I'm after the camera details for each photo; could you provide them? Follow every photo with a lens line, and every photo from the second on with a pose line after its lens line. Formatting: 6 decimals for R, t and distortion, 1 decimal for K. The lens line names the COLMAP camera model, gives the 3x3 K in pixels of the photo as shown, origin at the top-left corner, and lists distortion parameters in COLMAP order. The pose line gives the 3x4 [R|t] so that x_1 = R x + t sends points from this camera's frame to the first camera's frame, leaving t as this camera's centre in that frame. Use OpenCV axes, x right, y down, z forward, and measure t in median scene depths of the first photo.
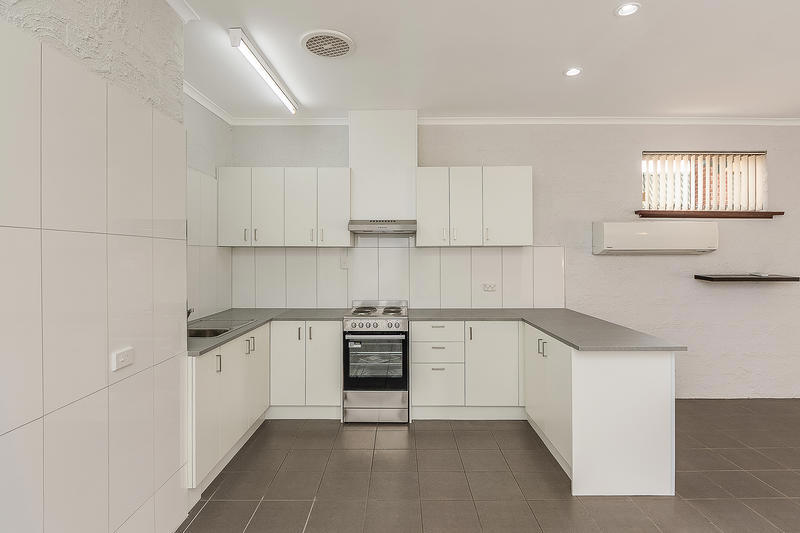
lens RADIAL K [[392.9, 0, 398.2], [0, 392.9, 259.5], [0, 0, 1]] dist [-0.001484, -0.000103]
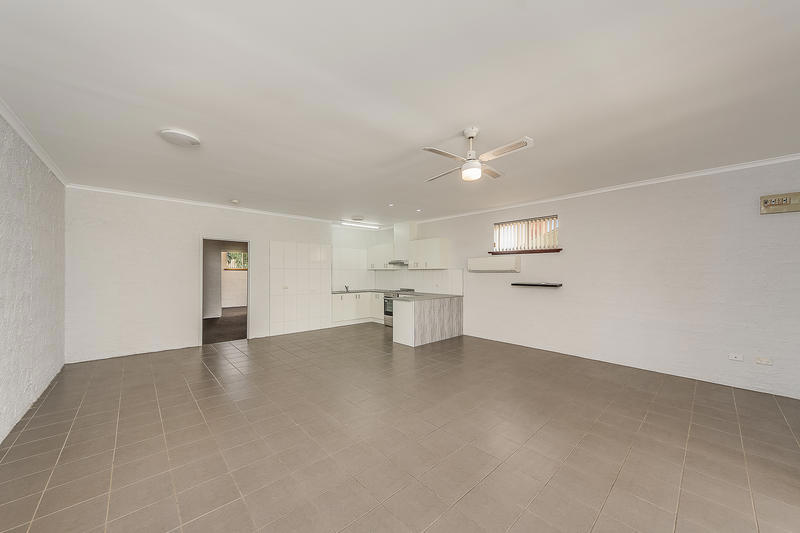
lens RADIAL K [[290.7, 0, 400.0], [0, 290.7, 266.5], [0, 0, 1]] dist [-0.000377, 0.000213]
pose [[0.679267, -0.013841, -0.733760, 1.623861], [-0.005014, 0.999711, -0.023500, -0.005050], [0.733874, 0.019641, 0.679002, -0.500276]]
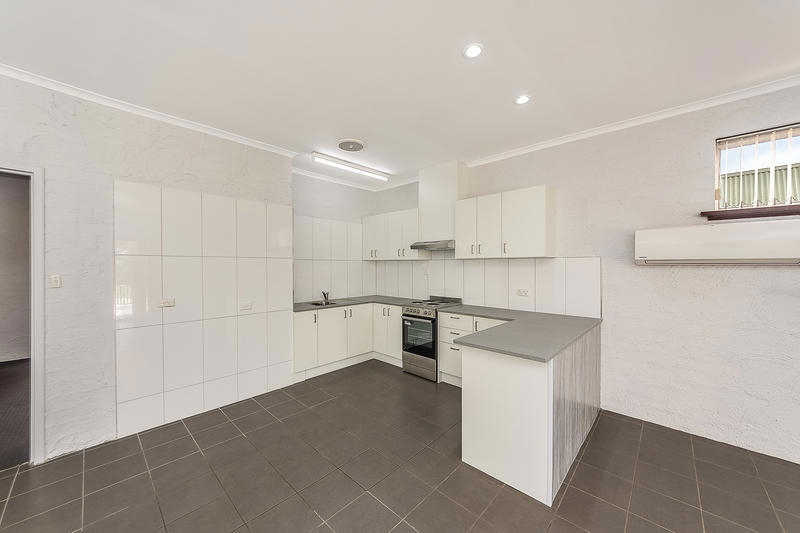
lens RADIAL K [[290.7, 0, 400.0], [0, 290.7, 266.5], [0, 0, 1]] dist [-0.000377, 0.000213]
pose [[0.733410, 0.004797, -0.679770, 0.625331], [-0.006183, 0.999981, 0.000386, -0.006998], [0.679759, 0.003920, 0.733425, 0.123181]]
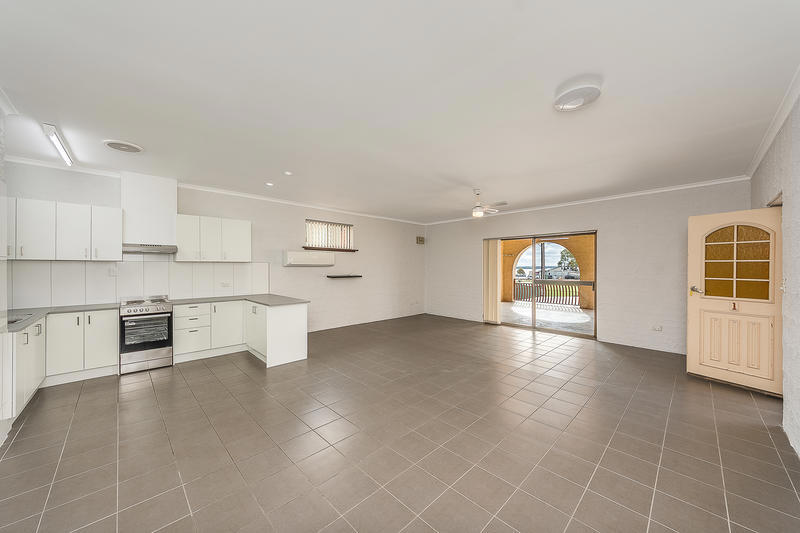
lens RADIAL K [[290.7, 0, 400.0], [0, 290.7, 266.5], [0, 0, 1]] dist [-0.000377, 0.000213]
pose [[0.708456, 0.003399, 0.705747, -0.160332], [0.001962, 0.999975, -0.006785, -0.001568], [-0.705752, 0.006191, 0.708432, -0.571224]]
